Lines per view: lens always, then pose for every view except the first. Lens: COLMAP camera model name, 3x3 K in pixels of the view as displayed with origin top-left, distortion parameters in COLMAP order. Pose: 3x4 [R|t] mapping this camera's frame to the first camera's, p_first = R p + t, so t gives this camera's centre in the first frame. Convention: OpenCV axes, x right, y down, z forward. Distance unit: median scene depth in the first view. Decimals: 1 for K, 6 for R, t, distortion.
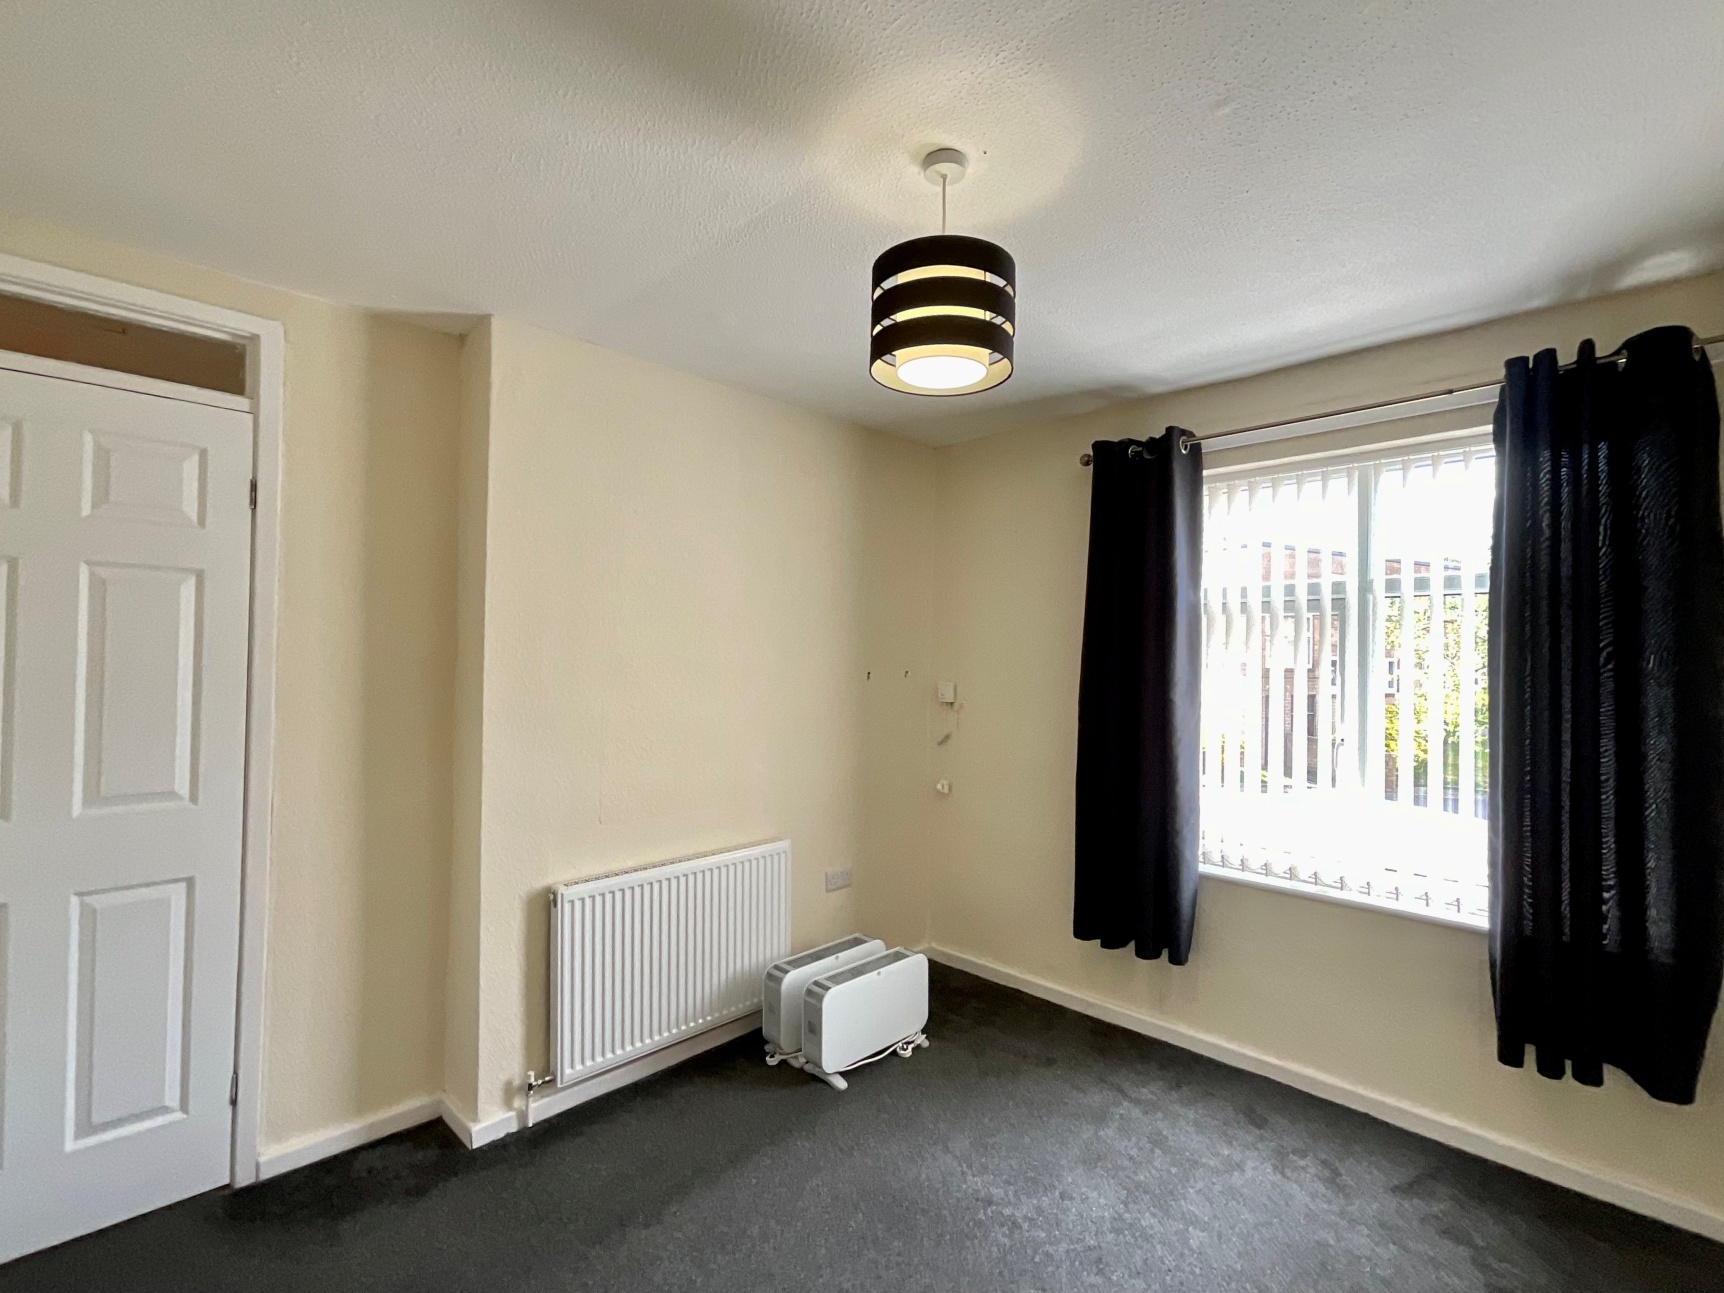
lens RADIAL K [[749.8, 0, 862.9], [0, 749.8, 656.7], [0, 0, 1]] dist [0.002217, -0.000088]
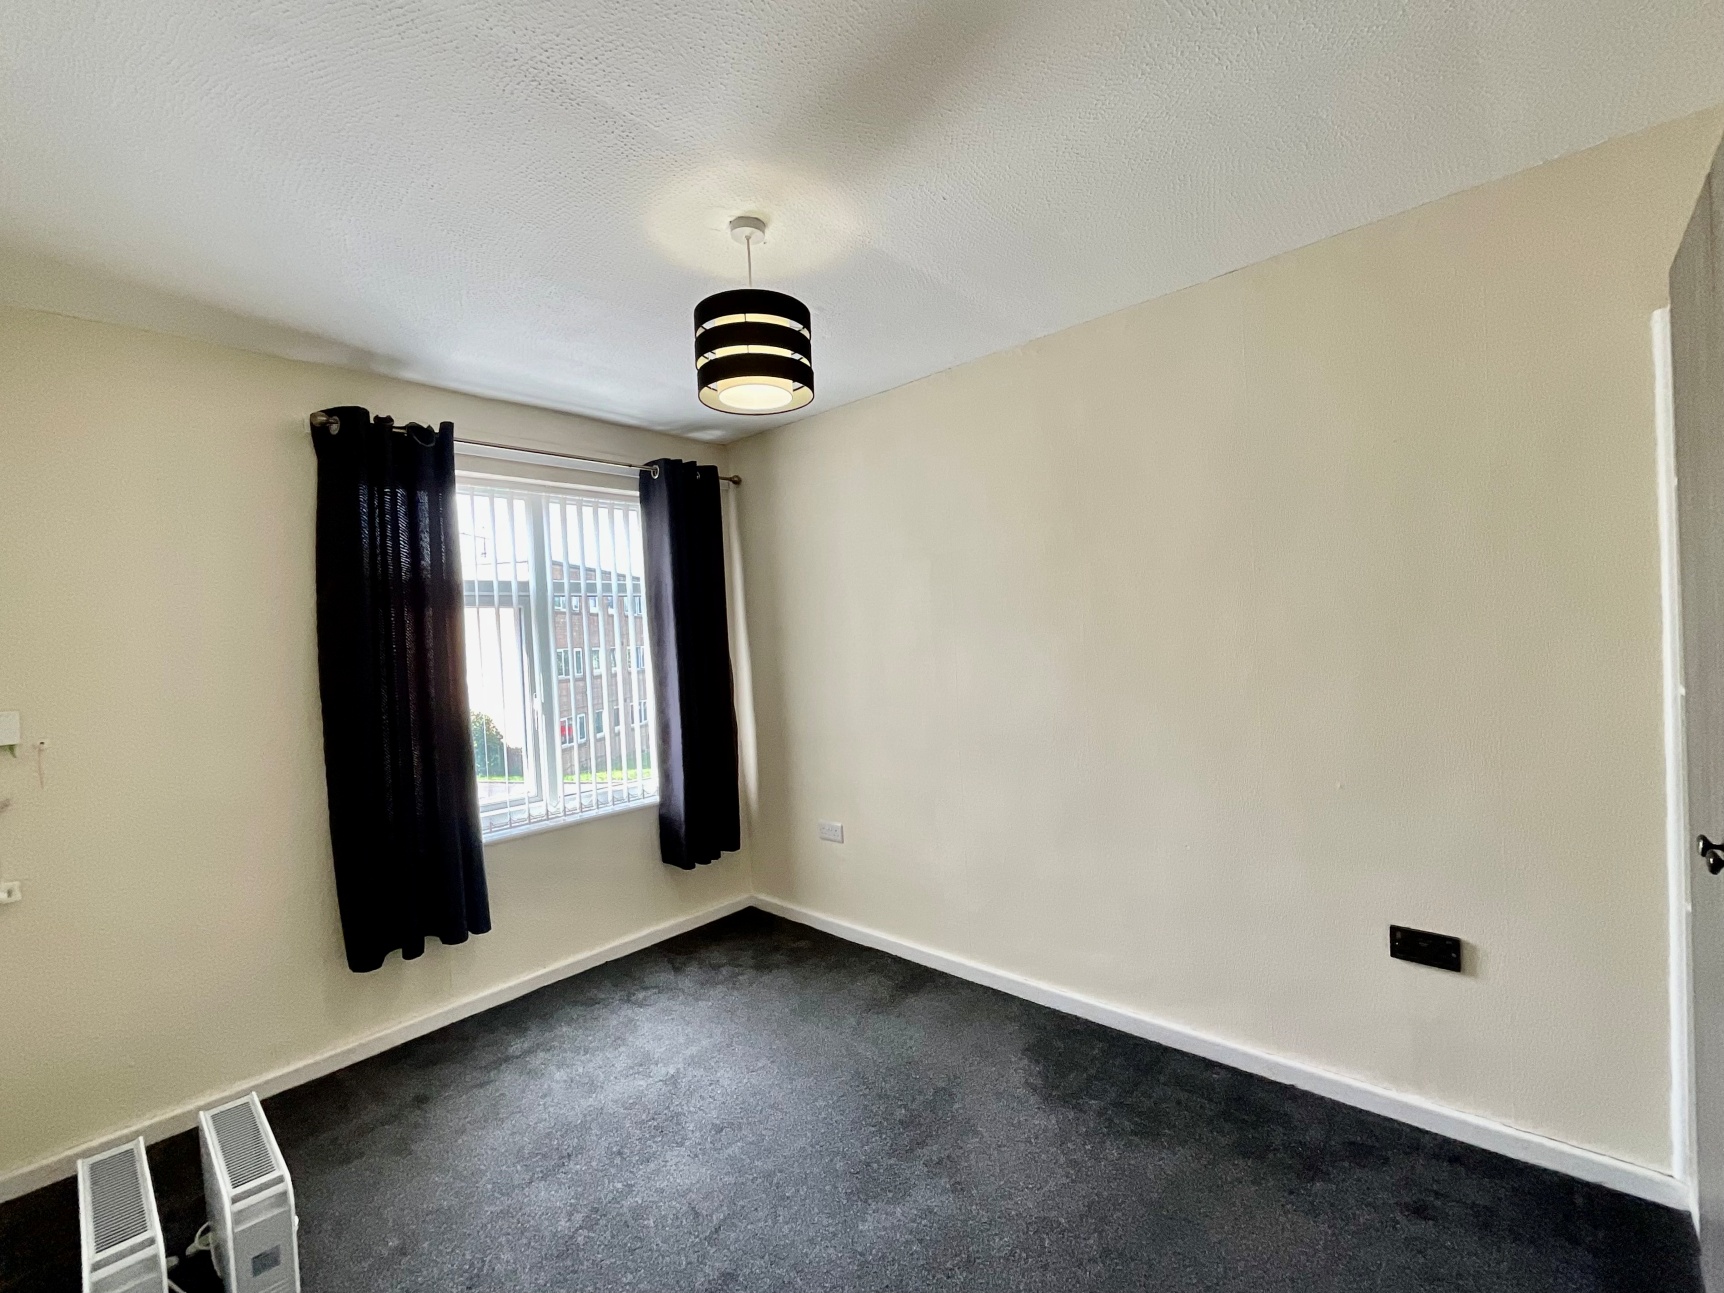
lens RADIAL K [[700.8, 0, 868.6], [0, 700.8, 644.7], [0, 0, 1]] dist [0.000842, 0.000084]
pose [[-0.005841, -0.028631, 0.999573, -0.646226], [0.048491, 0.998406, 0.028881, 0.000157], [-0.998807, 0.048639, -0.004444, 0.498039]]
